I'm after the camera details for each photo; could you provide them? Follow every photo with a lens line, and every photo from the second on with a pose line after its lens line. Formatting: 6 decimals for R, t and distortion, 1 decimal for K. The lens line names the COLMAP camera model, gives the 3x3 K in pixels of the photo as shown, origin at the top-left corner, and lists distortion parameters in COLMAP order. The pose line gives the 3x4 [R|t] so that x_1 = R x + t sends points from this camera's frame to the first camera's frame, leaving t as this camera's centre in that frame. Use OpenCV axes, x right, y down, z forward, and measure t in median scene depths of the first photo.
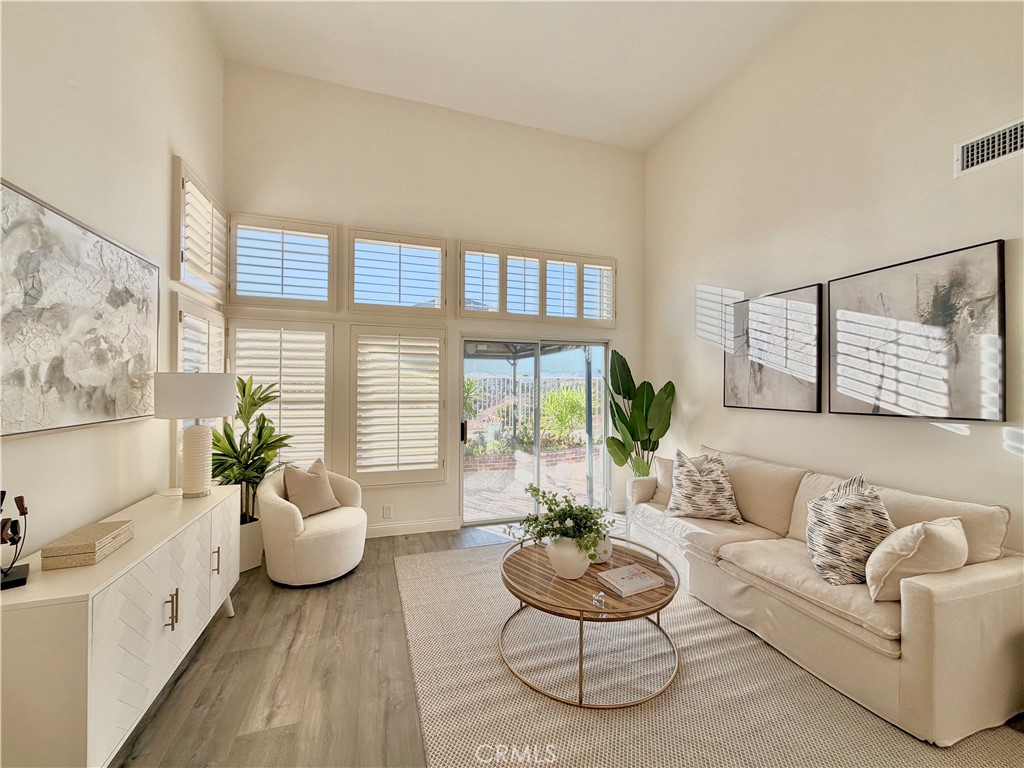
lens RADIAL K [[409.2, 0, 512.0], [0, 409.2, 384.0], [0, 0, 1]] dist [-0.000146, -0.000062]
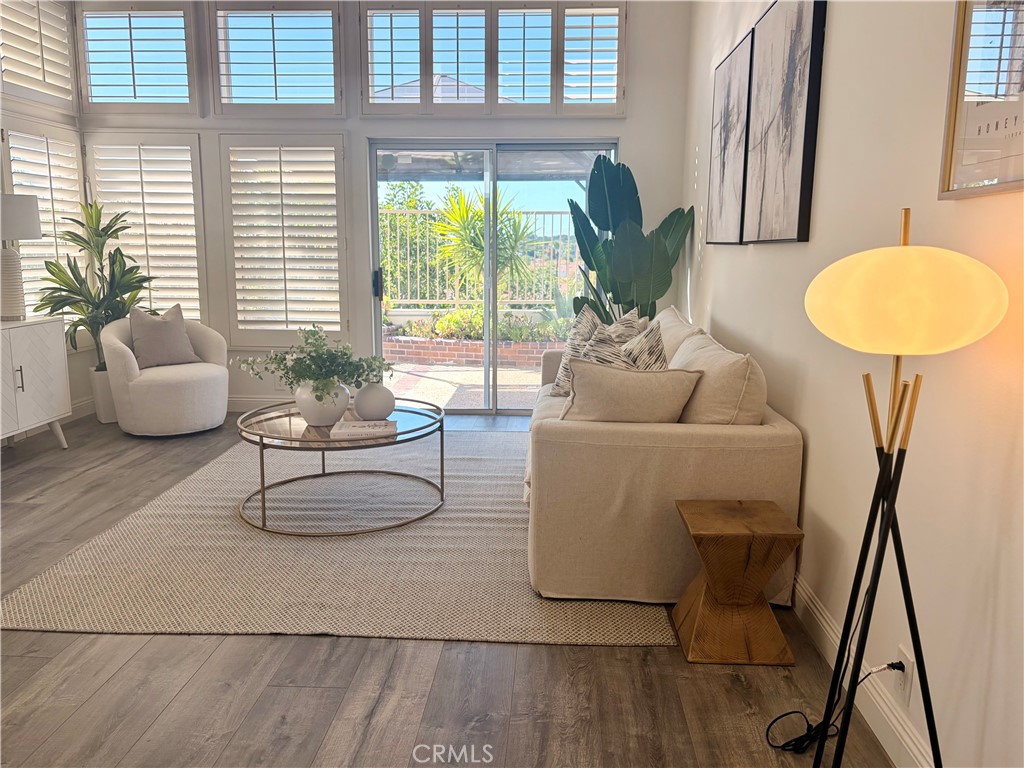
lens RADIAL K [[797.5, 0, 512.0], [0, 797.5, 384.0], [0, 0, 1]] dist [0.019621, 0.000494]
pose [[0.930562, 0.063648, -0.360559, 1.006375], [0.000834, 0.984403, 0.175925, 0.074726], [0.366133, -0.164009, 0.915995, -0.353678]]
